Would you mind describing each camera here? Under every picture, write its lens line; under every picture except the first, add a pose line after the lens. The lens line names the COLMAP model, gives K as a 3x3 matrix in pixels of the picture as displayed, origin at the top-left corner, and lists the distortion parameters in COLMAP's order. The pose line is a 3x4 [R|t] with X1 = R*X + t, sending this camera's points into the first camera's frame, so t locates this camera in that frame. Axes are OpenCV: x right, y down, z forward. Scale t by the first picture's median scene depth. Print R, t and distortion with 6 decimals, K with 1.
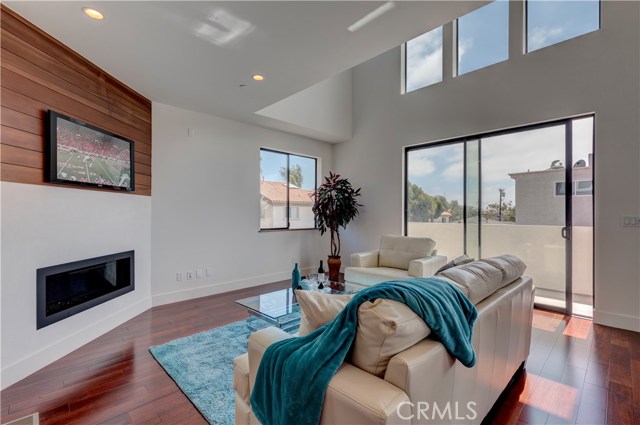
lens RADIAL K [[291.9, 0, 322.9], [0, 291.9, 214.4], [0, 0, 1]] dist [0.005930, 0.000890]
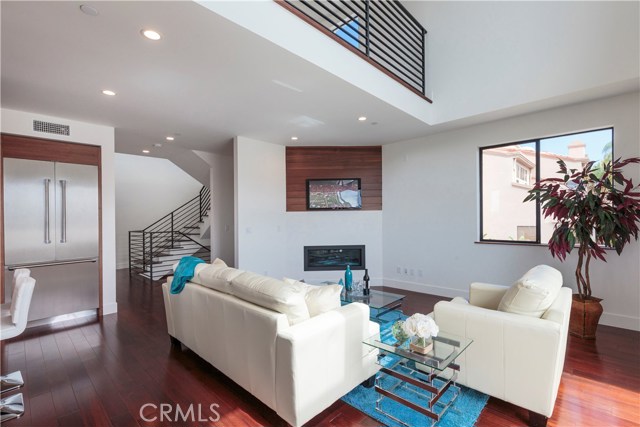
lens RADIAL K [[291.9, 0, 321.6], [0, 291.9, 215.6], [0, 0, 1]] dist [0.005930, 0.000890]
pose [[0.024852, -0.000062, -0.999691, 1.014254], [0.011717, 0.999931, 0.000229, -0.046176], [0.999622, -0.011719, 0.024851, 0.764844]]
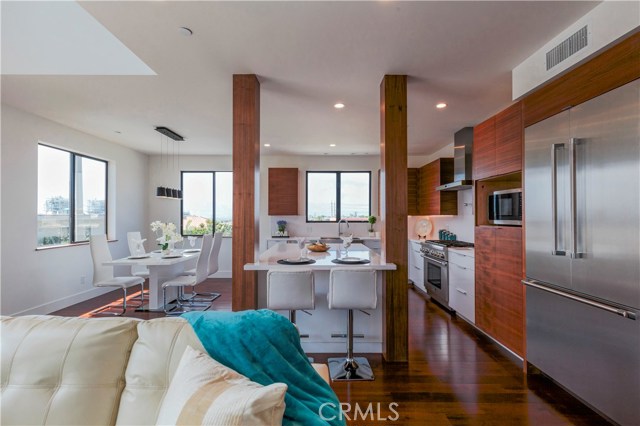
lens RADIAL K [[291.9, 0, 316.9], [0, 291.9, 216.6], [0, 0, 1]] dist [0.005930, 0.000890]
pose [[-0.700944, 0.005812, 0.713193, -0.253934], [0.008282, 0.999966, -0.000009, -0.042274], [-0.713168, 0.005900, -0.700968, 0.579342]]
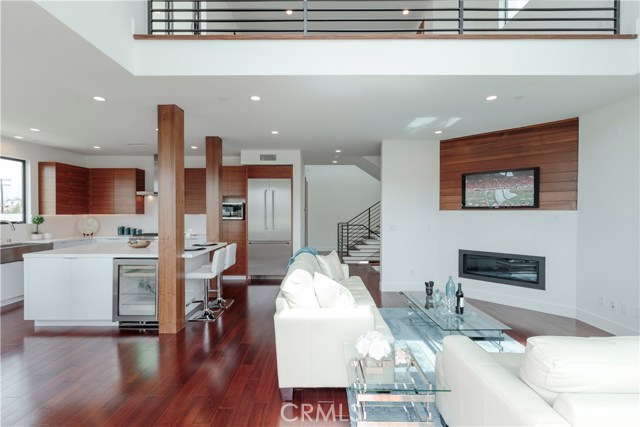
lens RADIAL K [[291.9, 0, 316.4], [0, 291.9, 211.0], [0, 0, 1]] dist [0.005930, 0.000890]
pose [[-0.711680, 0.004047, -0.702492, 0.907698], [0.000338, 0.999985, 0.005419, -0.076329], [0.702504, 0.003619, -0.711671, 1.261858]]
